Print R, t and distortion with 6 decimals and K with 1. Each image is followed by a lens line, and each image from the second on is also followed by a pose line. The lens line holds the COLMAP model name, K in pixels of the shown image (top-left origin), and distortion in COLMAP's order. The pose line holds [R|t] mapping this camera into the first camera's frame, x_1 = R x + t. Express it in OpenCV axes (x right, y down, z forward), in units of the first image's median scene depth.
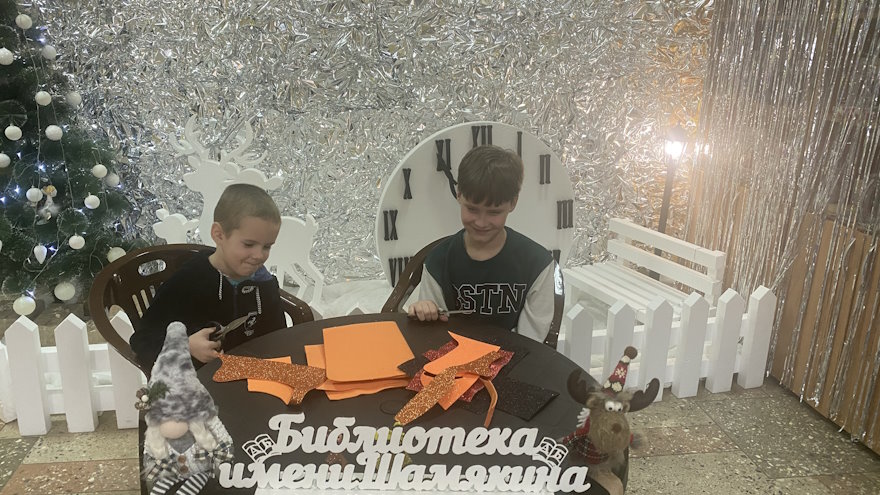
lens RADIAL K [[652.4, 0, 431.8], [0, 652.4, 245.9], [0, 0, 1]] dist [0.103413, -0.250218]
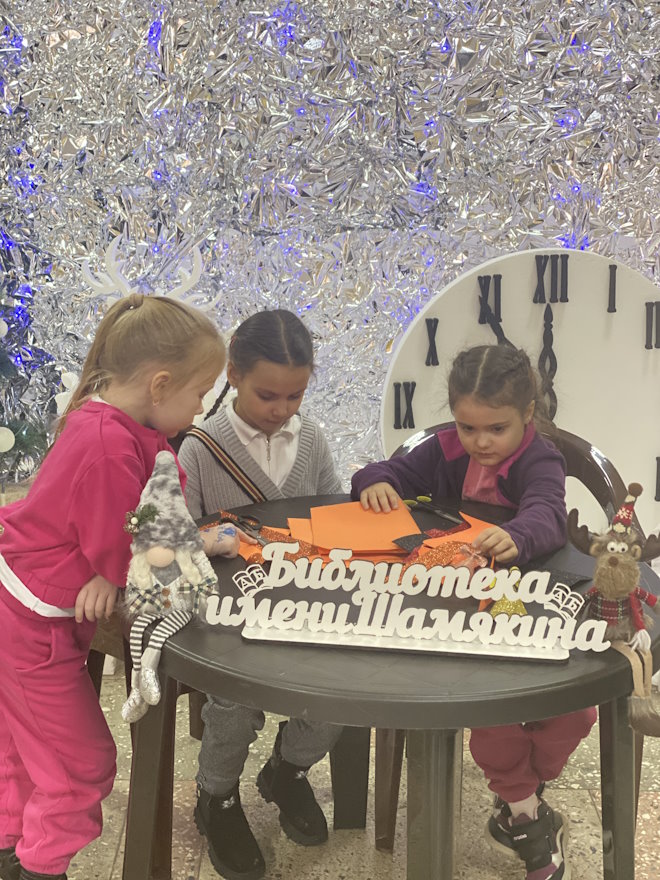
lens RADIAL K [[1303.8, 0, 330.0], [0, 1303.8, 440.0], [0, 0, 1]] dist [0.155630, -0.189566]
pose [[0.991488, 0.031303, -0.126381, 0.026421], [-0.037434, 0.998220, -0.046428, 0.060519], [0.124703, 0.050763, 0.990895, -0.273606]]
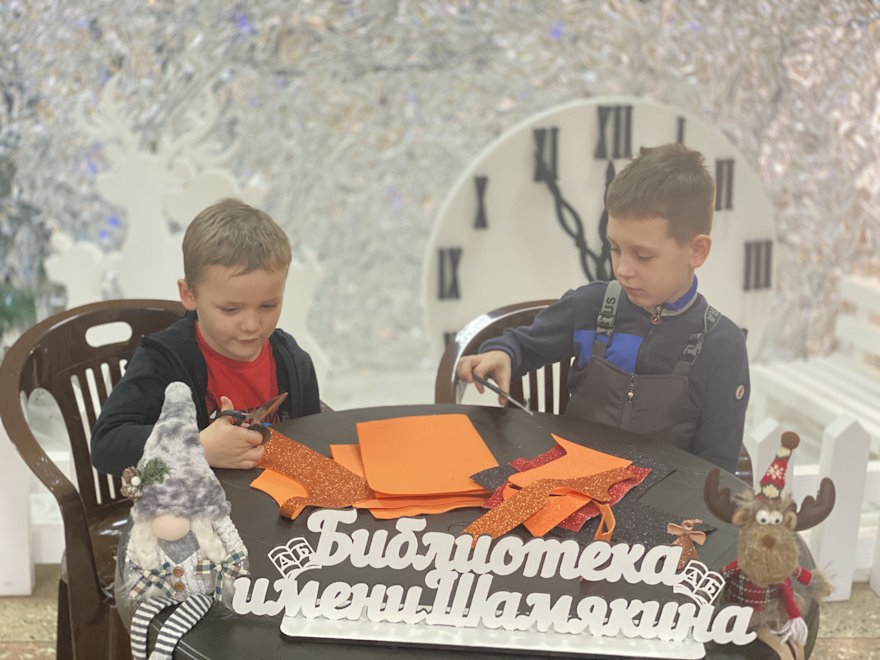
lens RADIAL K [[1304.3, 0, 444.5], [0, 1304.3, 316.2], [0, 0, 1]] dist [0.123414, -0.102717]
pose [[0.998354, 0.034075, -0.046136, -0.012008], [-0.034612, 0.999342, -0.010881, 0.016947], [0.045734, 0.012460, 0.998876, -0.137464]]
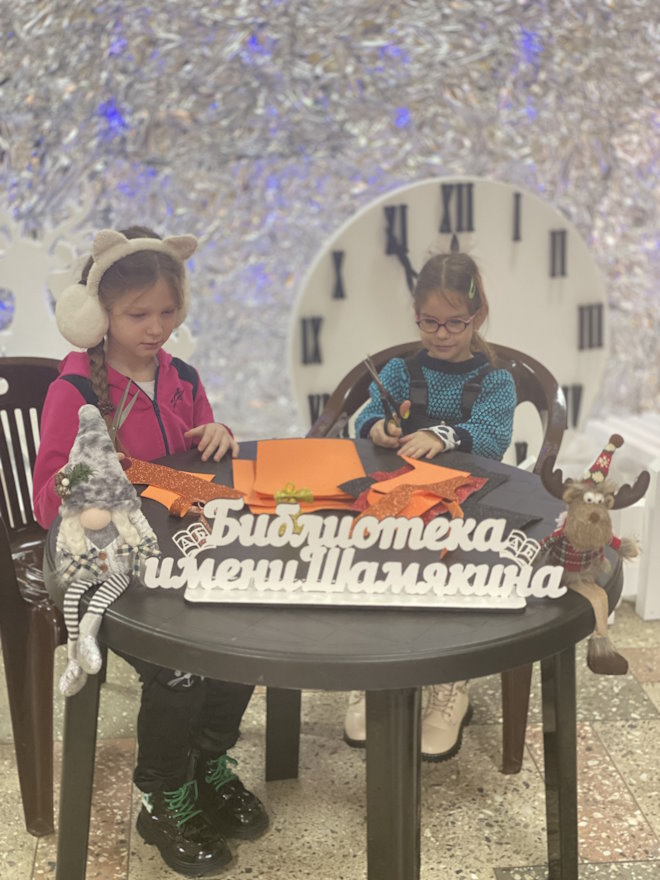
lens RADIAL K [[1304.3, 0, 334.3], [0, 1304.3, 432.4], [0, 0, 1]] dist [0.123414, -0.102717]
pose [[0.999665, 0.005354, -0.025306, -0.007971], [-0.005331, 0.999985, 0.000984, 0.050940], [0.025311, -0.000848, 0.999679, -0.244268]]
